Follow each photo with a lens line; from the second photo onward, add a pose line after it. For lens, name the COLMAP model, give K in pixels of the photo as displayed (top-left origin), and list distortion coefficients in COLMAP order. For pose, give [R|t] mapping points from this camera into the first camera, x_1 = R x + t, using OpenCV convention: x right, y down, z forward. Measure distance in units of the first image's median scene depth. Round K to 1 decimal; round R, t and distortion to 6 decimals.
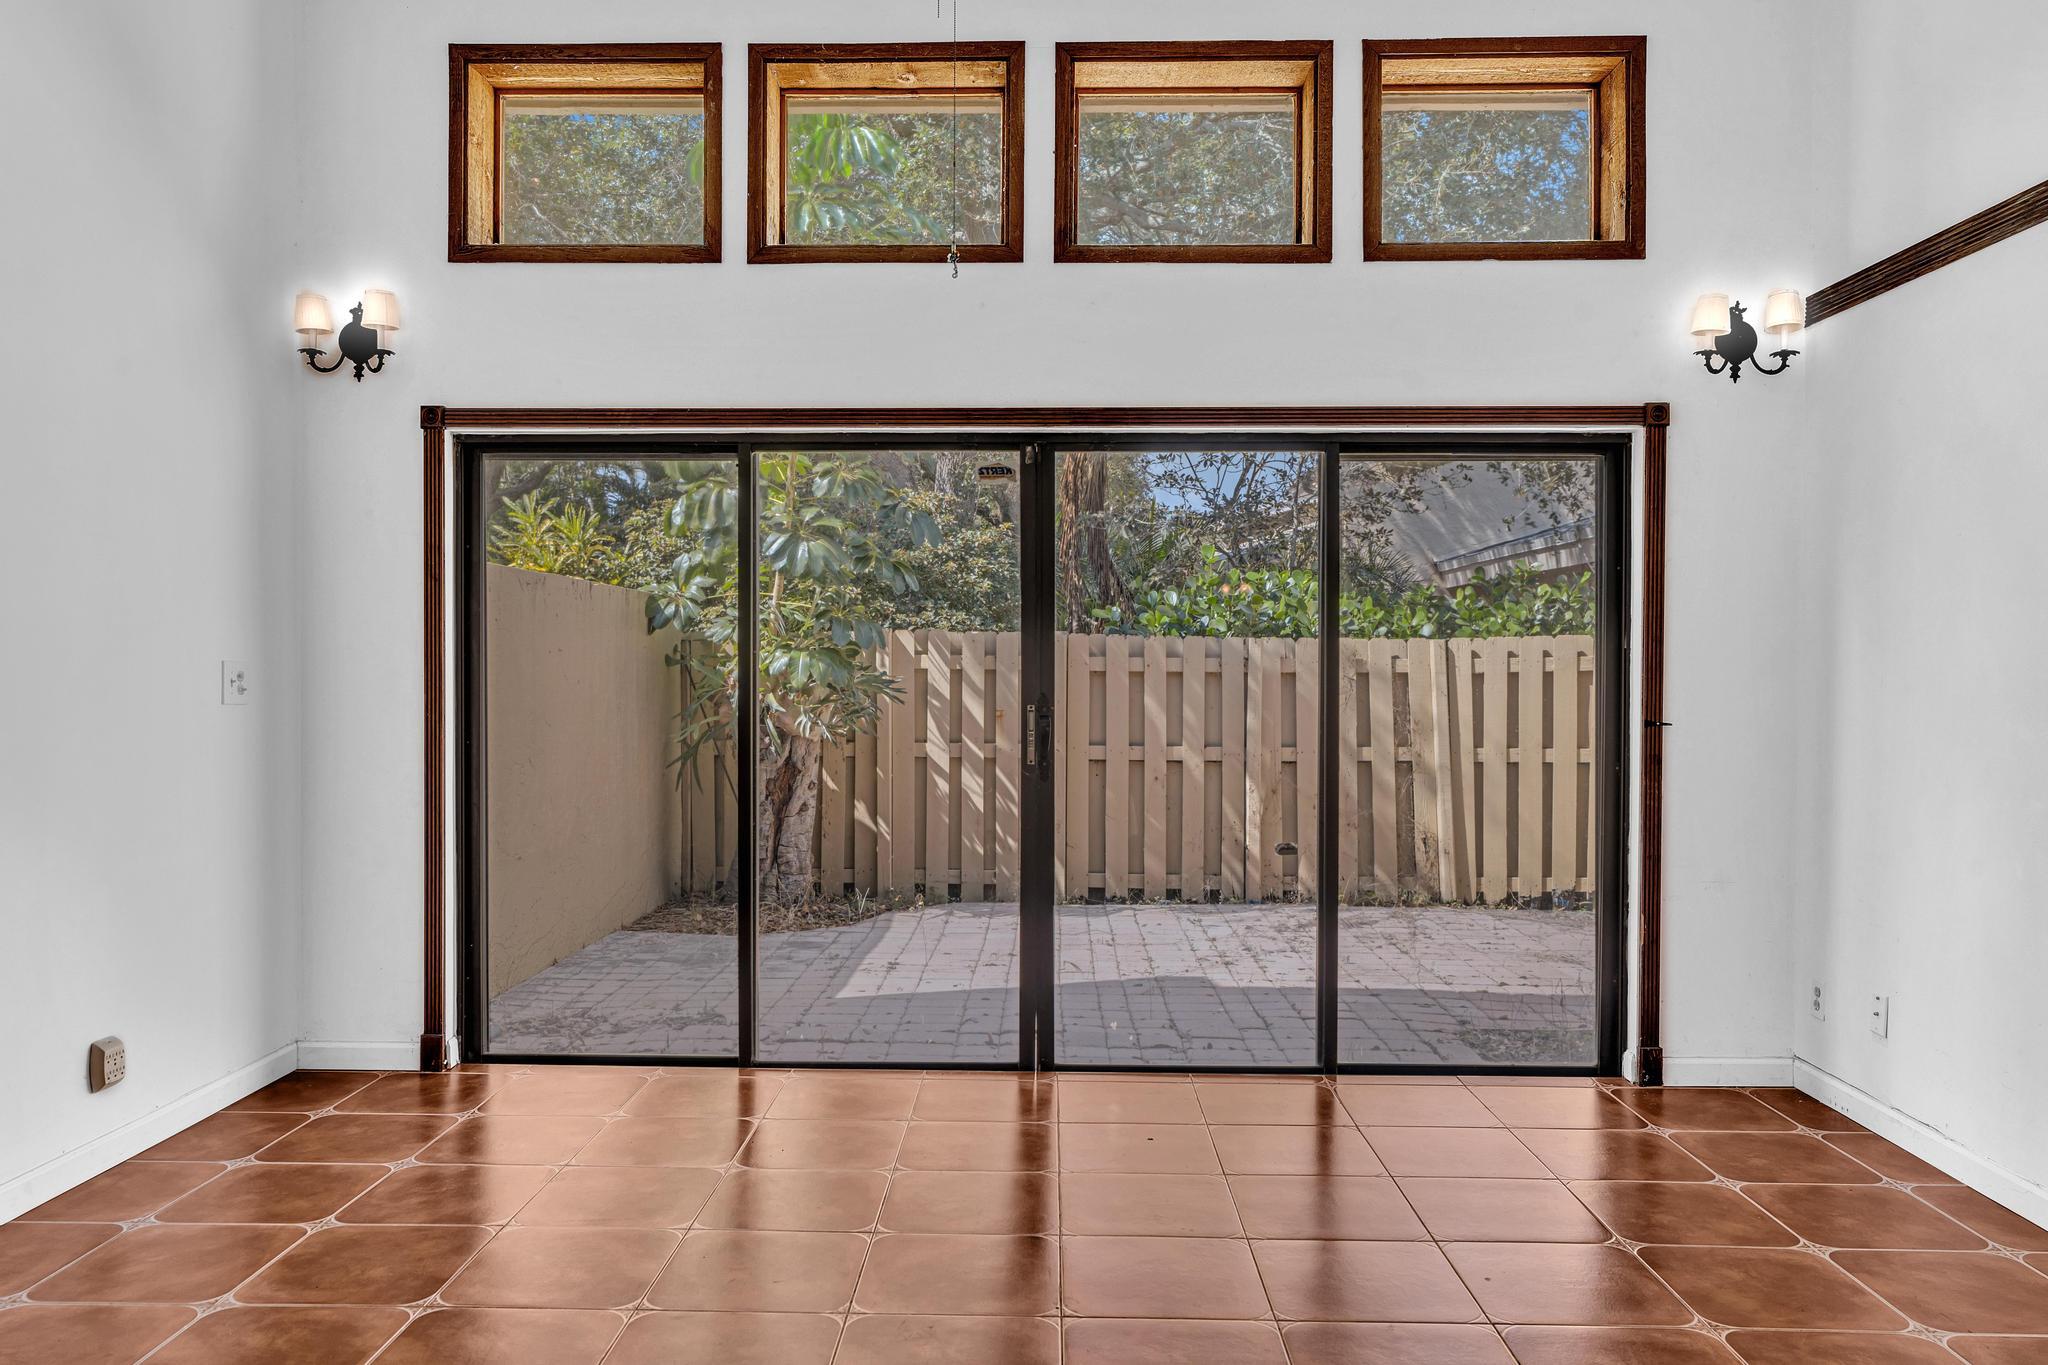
lens RADIAL K [[931.1, 0, 1030.6], [0, 931.1, 674.8], [0, 0, 1]] dist [-0.004569, 0.001789]
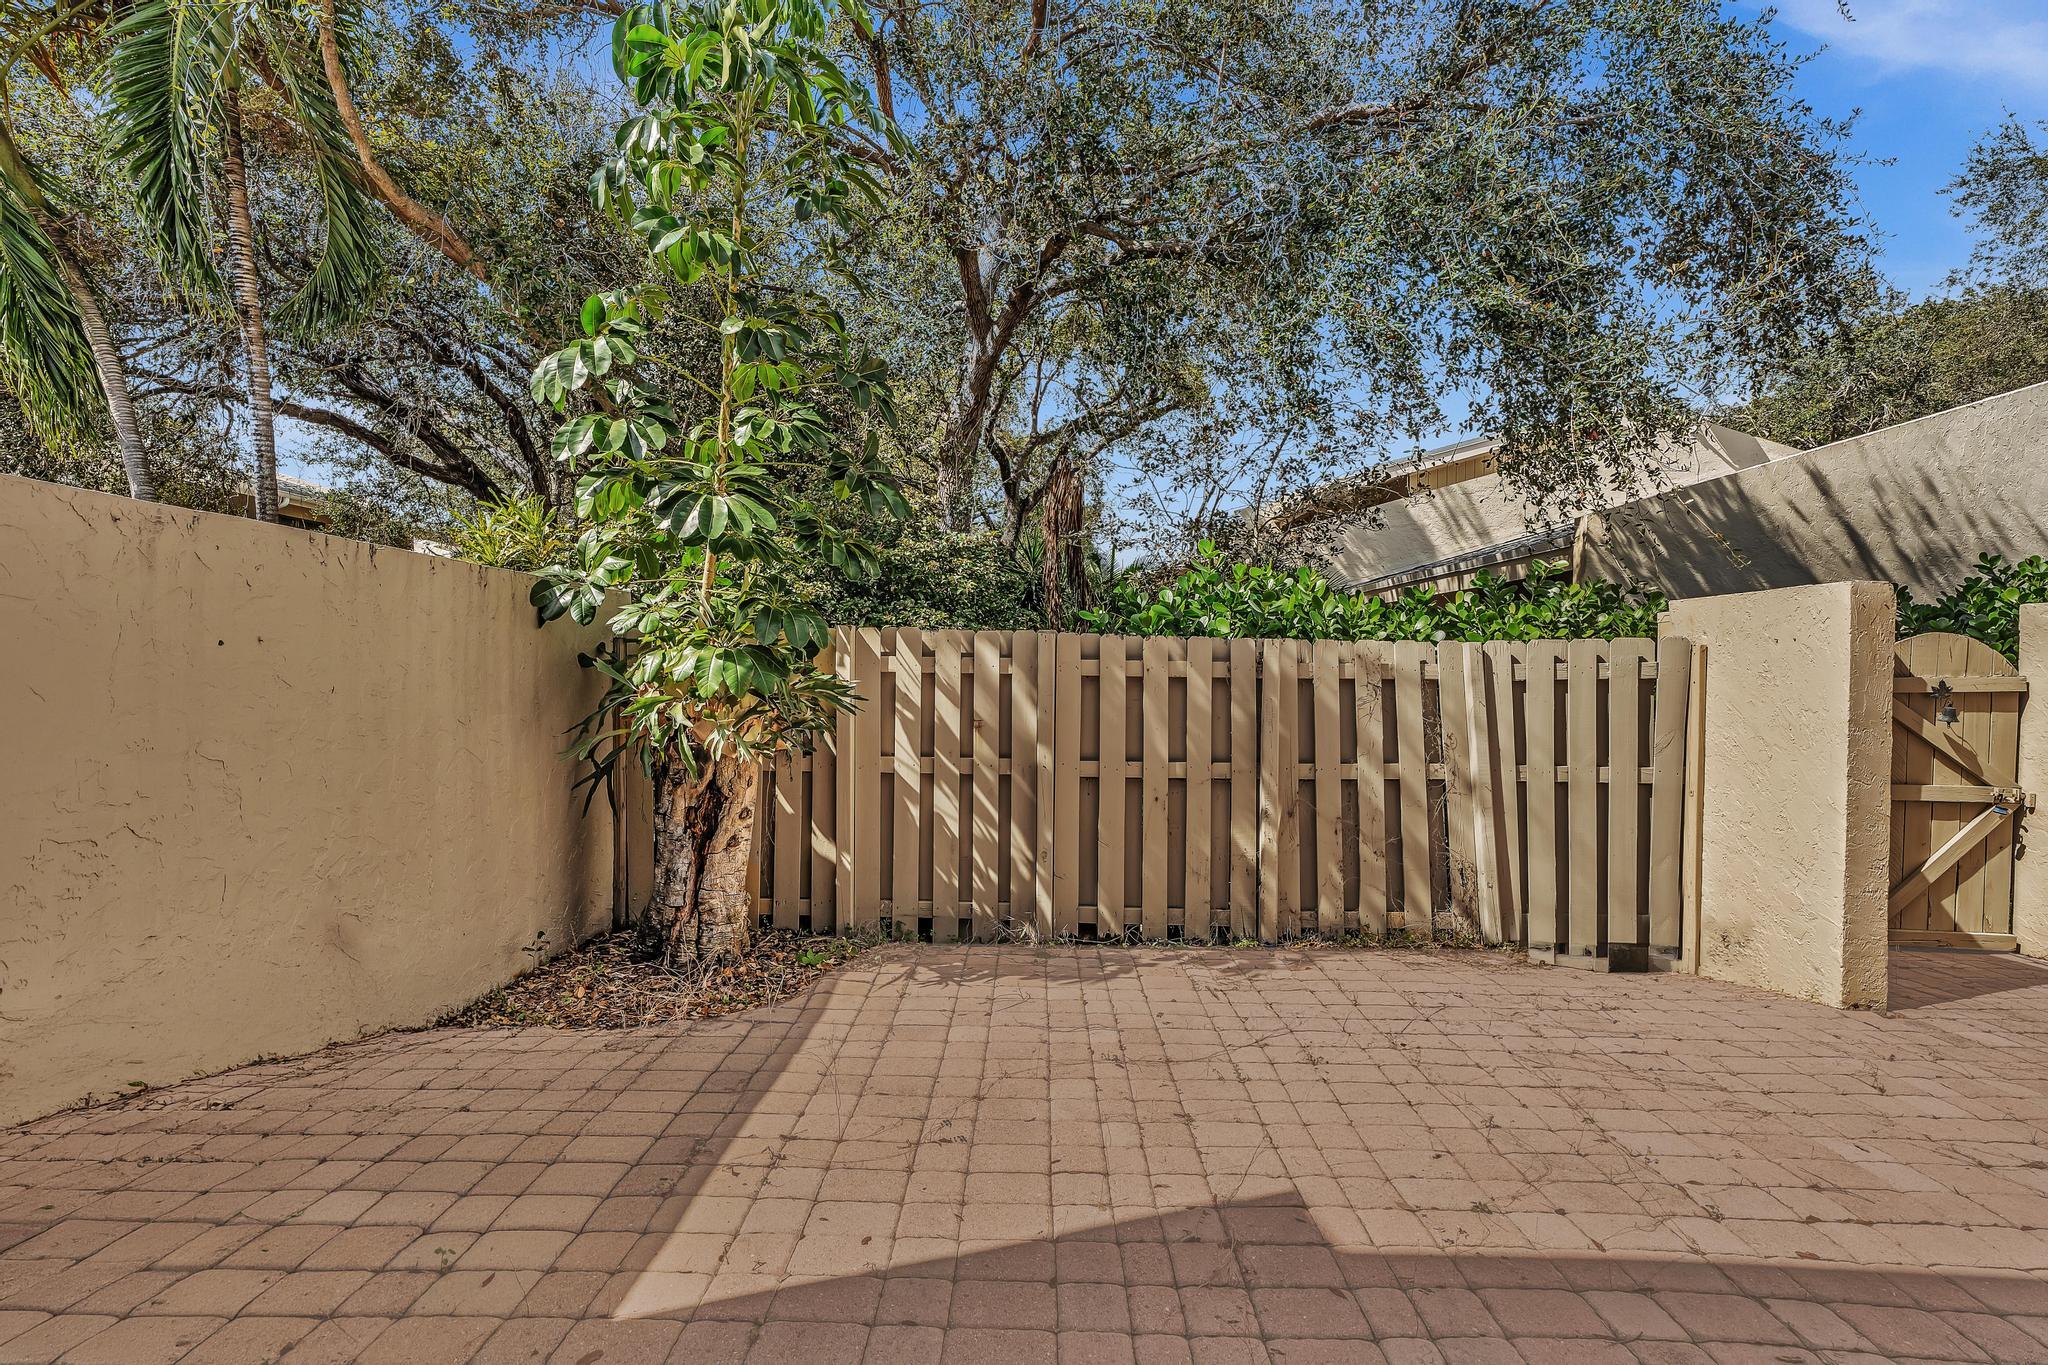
lens RADIAL K [[918.6, 0, 1032.8], [0, 918.6, 679.1], [0, 0, 1]] dist [-0.000542, -0.000002]
pose [[0.999824, 0.005505, 0.017926, 0.002663], [-0.005527, 0.999984, 0.001189, -0.001643], [-0.017919, -0.001288, 0.999839, 0.140062]]
